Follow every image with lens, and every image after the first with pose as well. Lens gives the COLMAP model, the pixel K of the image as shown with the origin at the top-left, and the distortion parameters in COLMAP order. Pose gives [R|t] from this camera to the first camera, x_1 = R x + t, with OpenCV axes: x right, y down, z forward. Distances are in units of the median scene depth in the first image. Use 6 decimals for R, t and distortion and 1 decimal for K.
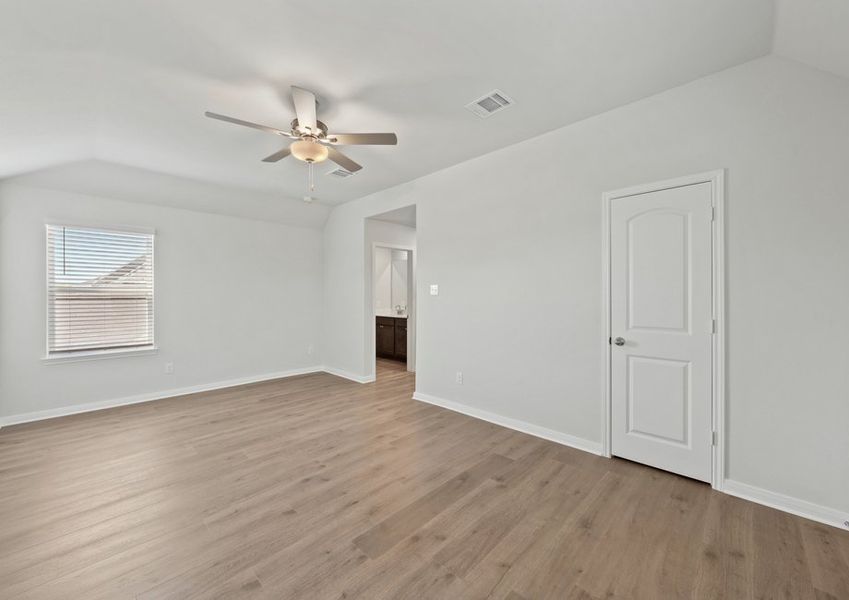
lens RADIAL K [[332.4, 0, 421.4], [0, 332.4, 295.8], [0, 0, 1]] dist [0.000193, -0.000011]
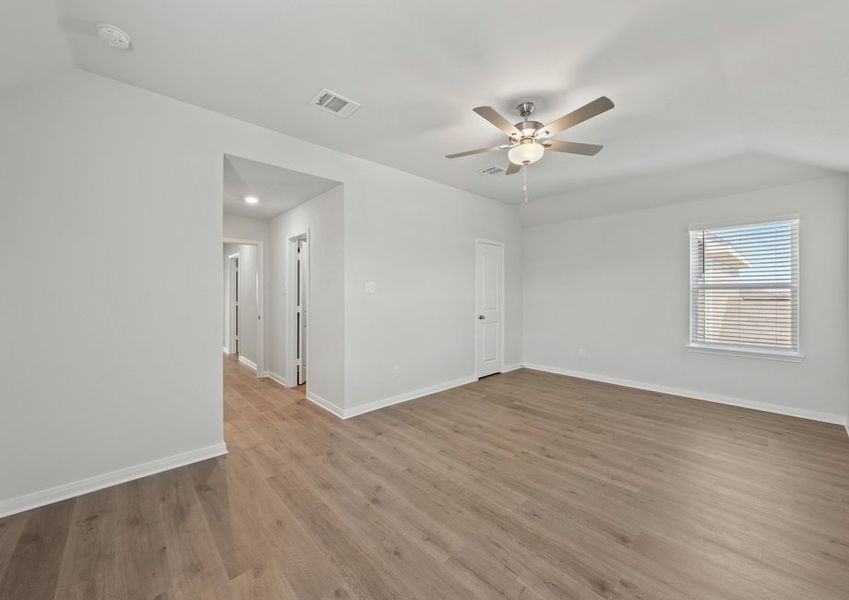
lens RADIAL K [[332.4, 0, 421.4], [0, 332.4, 295.8], [0, 0, 1]] dist [0.000193, -0.000011]
pose [[0.057931, -0.004391, 0.998311, -1.340010], [0.003210, 0.999986, 0.004212, 0.003320], [-0.998315, 0.002960, 0.057944, 1.226023]]
